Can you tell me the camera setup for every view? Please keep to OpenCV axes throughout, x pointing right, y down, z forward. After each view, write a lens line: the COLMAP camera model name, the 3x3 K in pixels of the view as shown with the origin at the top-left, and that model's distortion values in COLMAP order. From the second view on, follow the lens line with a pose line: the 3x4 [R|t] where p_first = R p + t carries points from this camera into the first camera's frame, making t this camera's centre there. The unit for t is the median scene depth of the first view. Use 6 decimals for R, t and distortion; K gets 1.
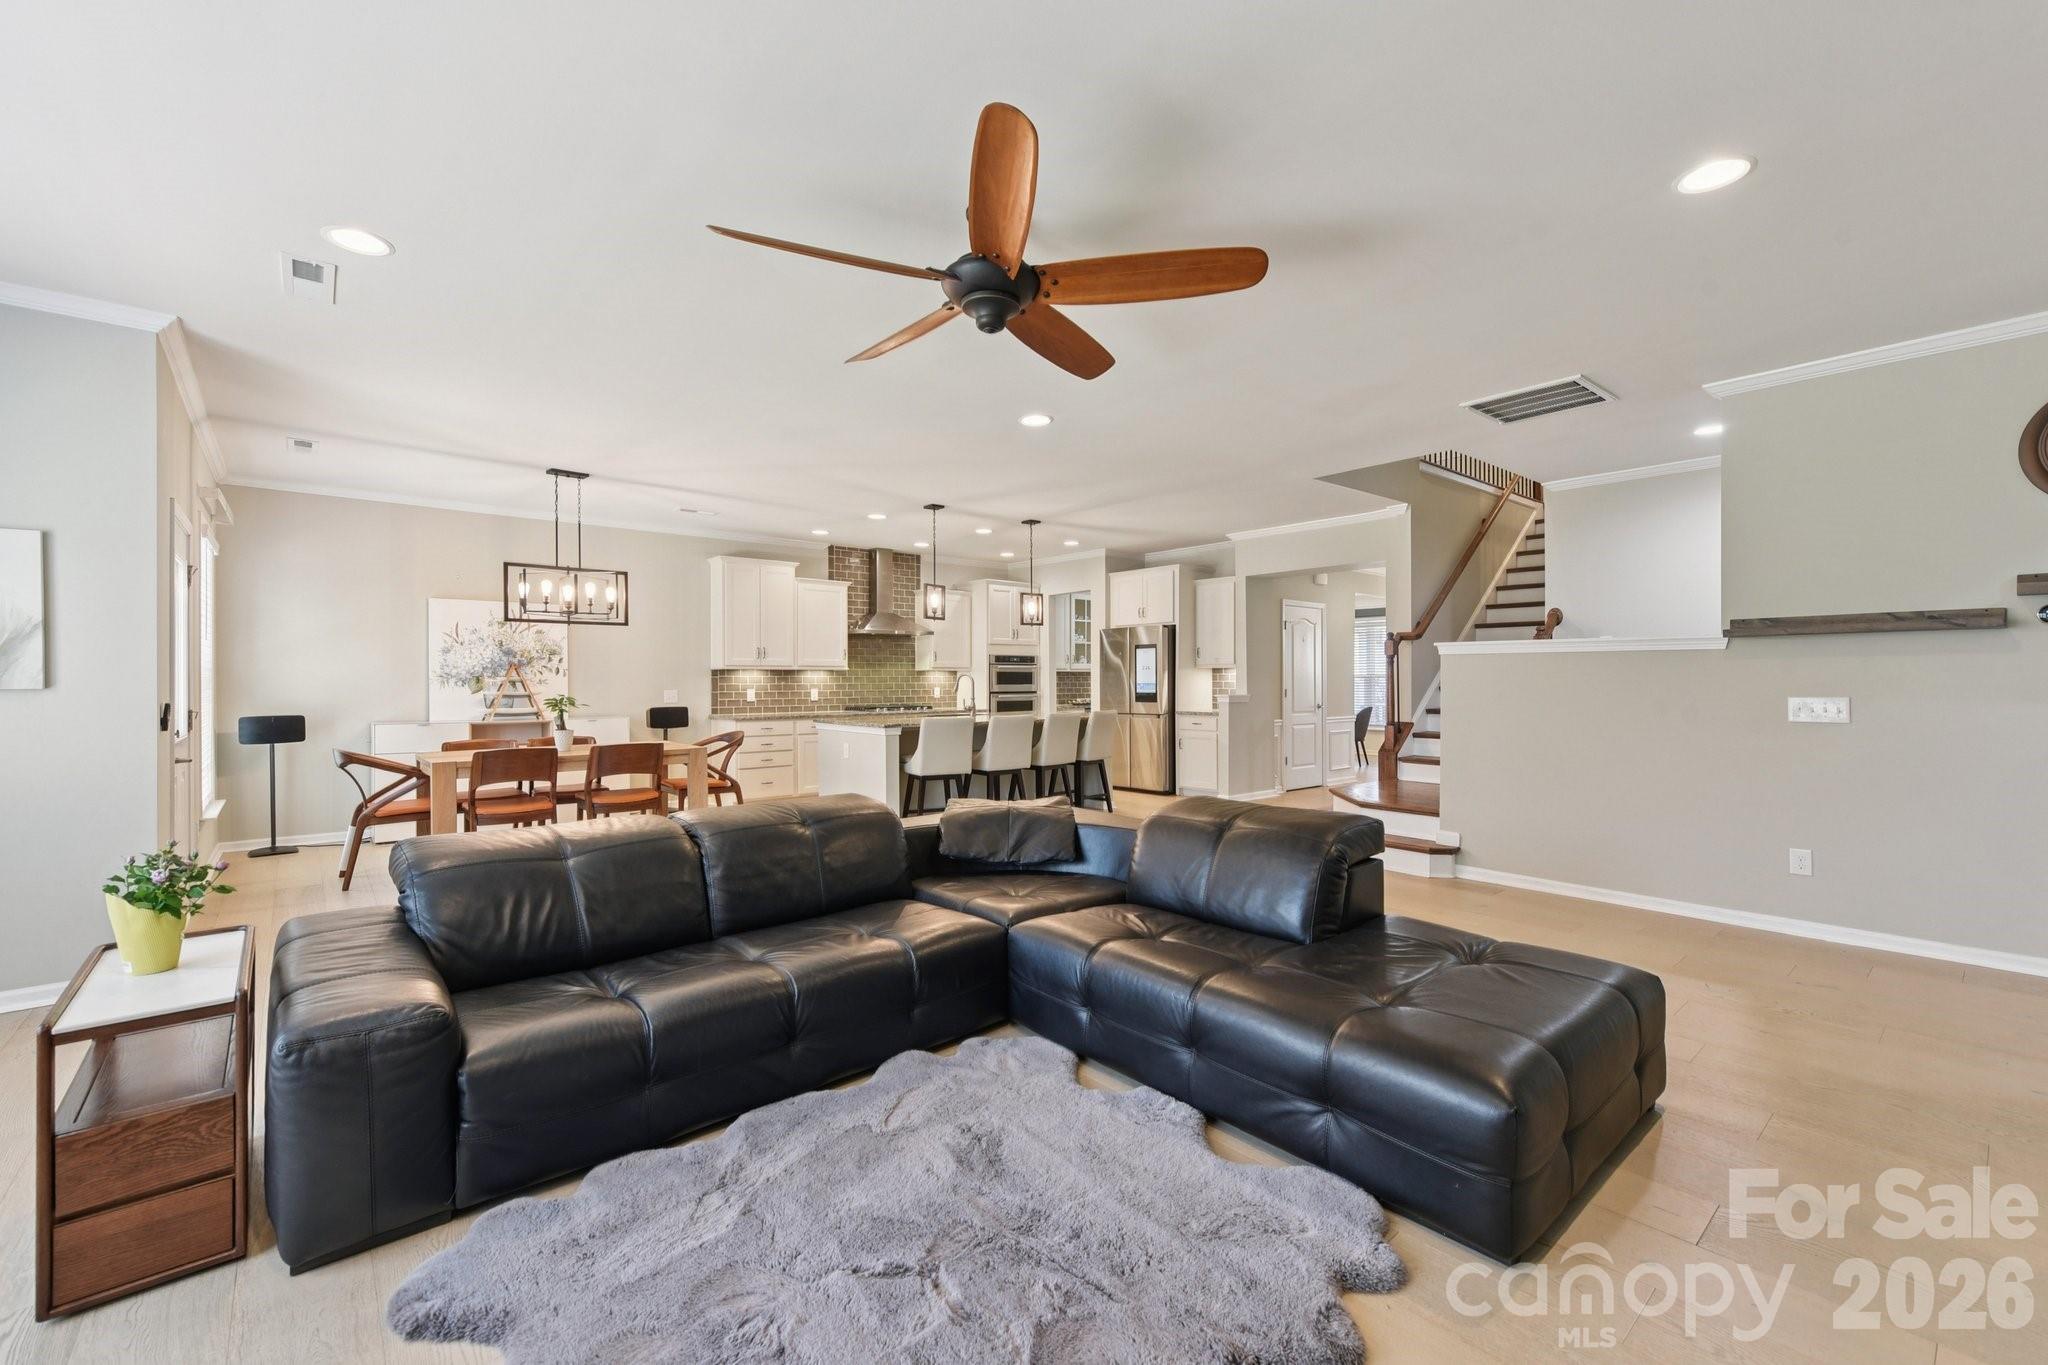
lens RADIAL K [[852.6, 0, 1013.6], [0, 852.6, 677.1], [0, 0, 1]] dist [0.006701, -0.000252]
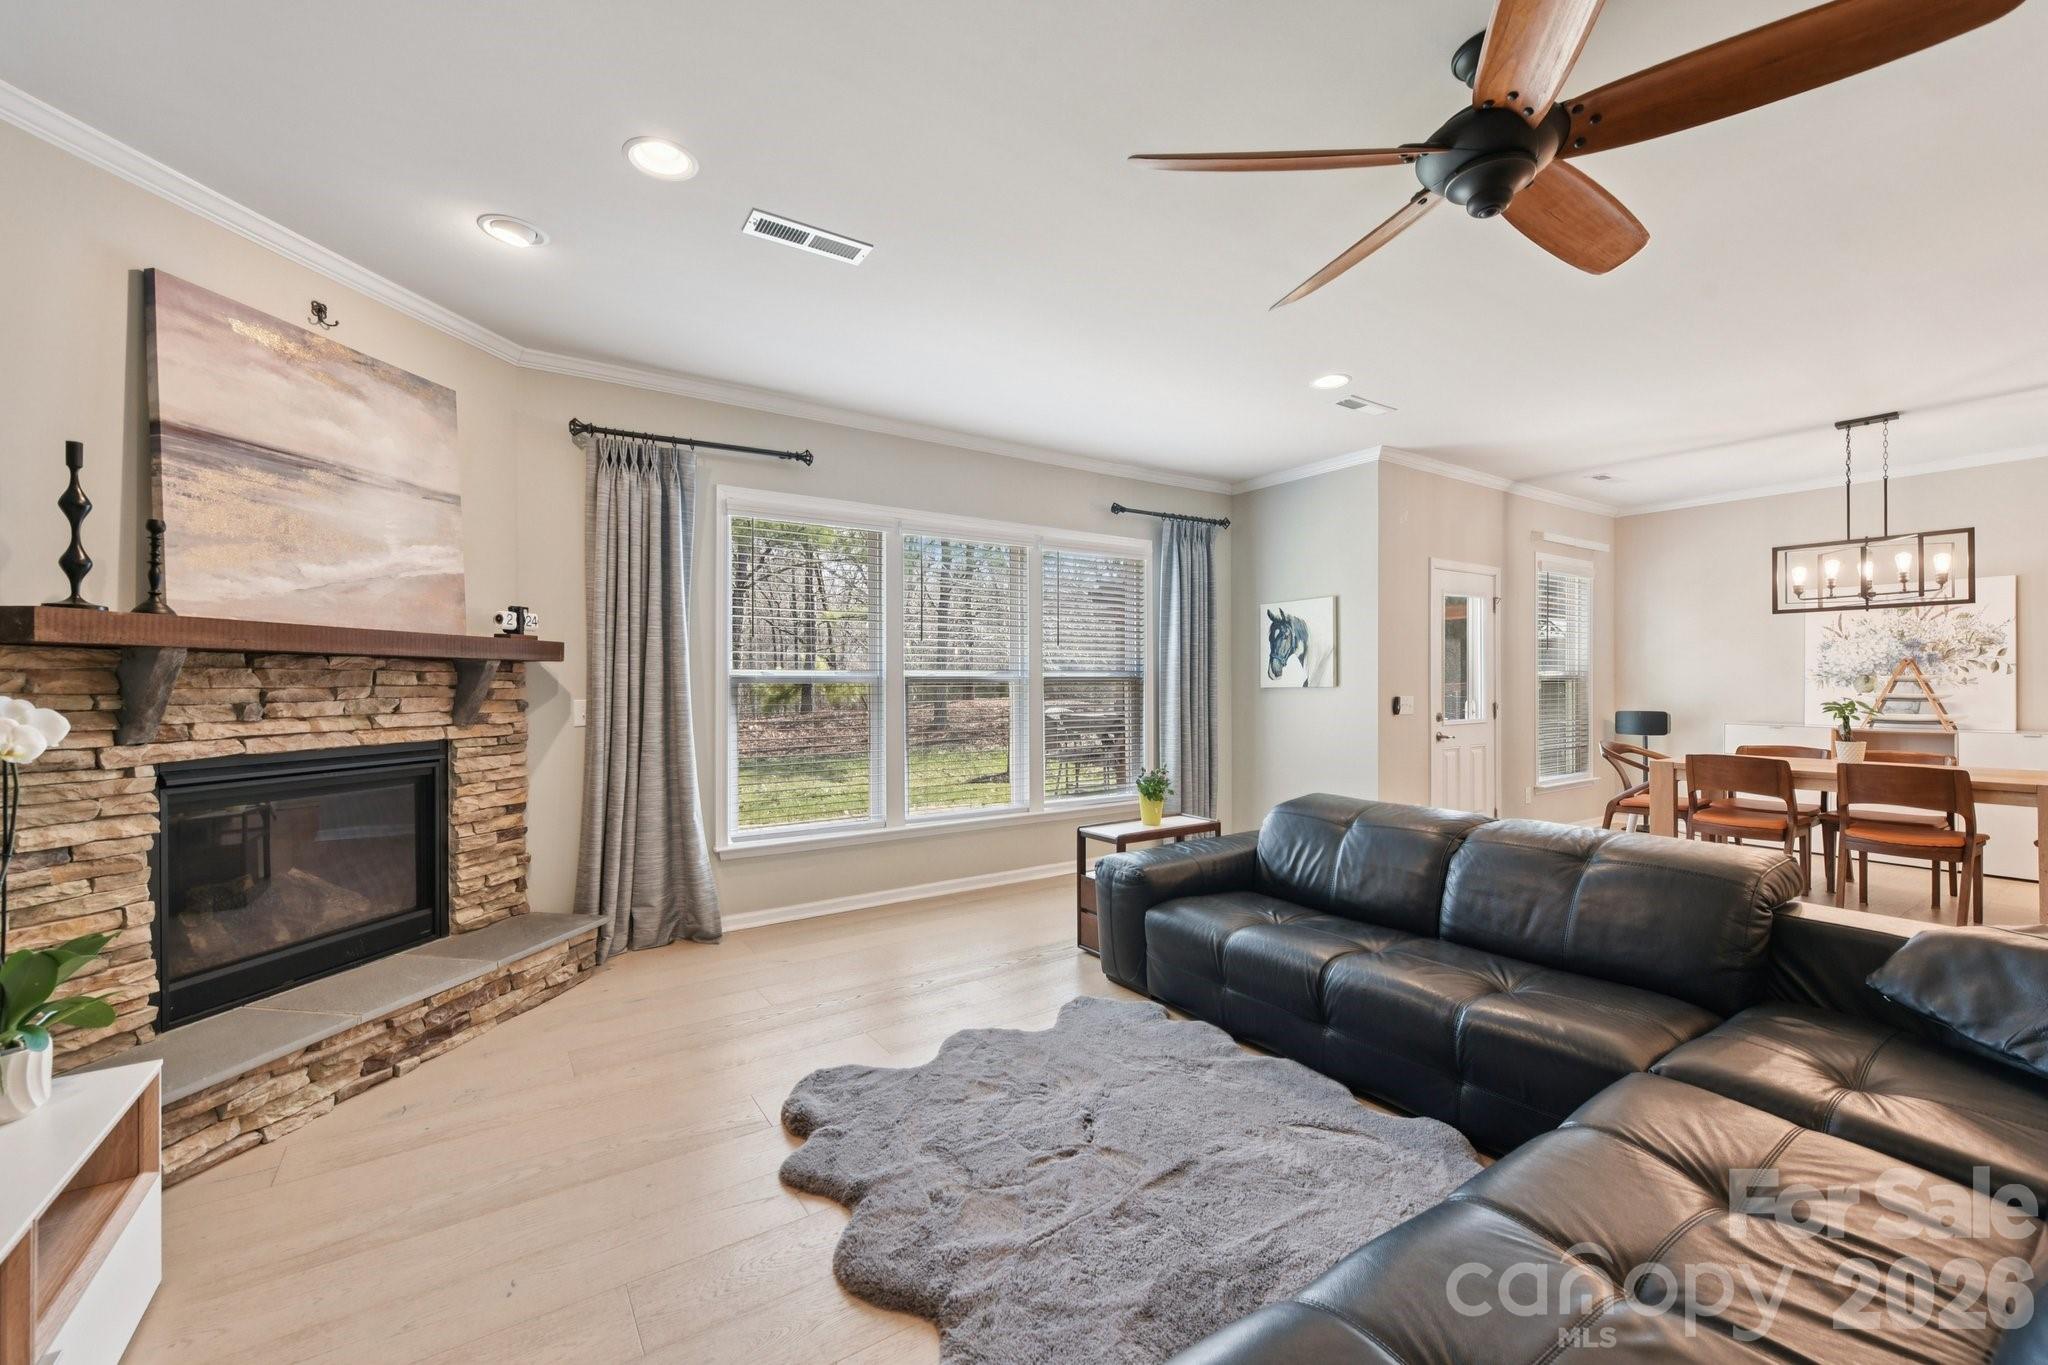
lens RADIAL K [[814.4, 0, 1011.8], [0, 814.4, 684.2], [0, 0, 1]] dist [-0.012441, -0.000295]
pose [[-0.126492, 0.005678, -0.991951, 0.217176], [0.007482, 0.999961, 0.004770, -0.001324], [0.991939, -0.006819, -0.126529, 0.204986]]
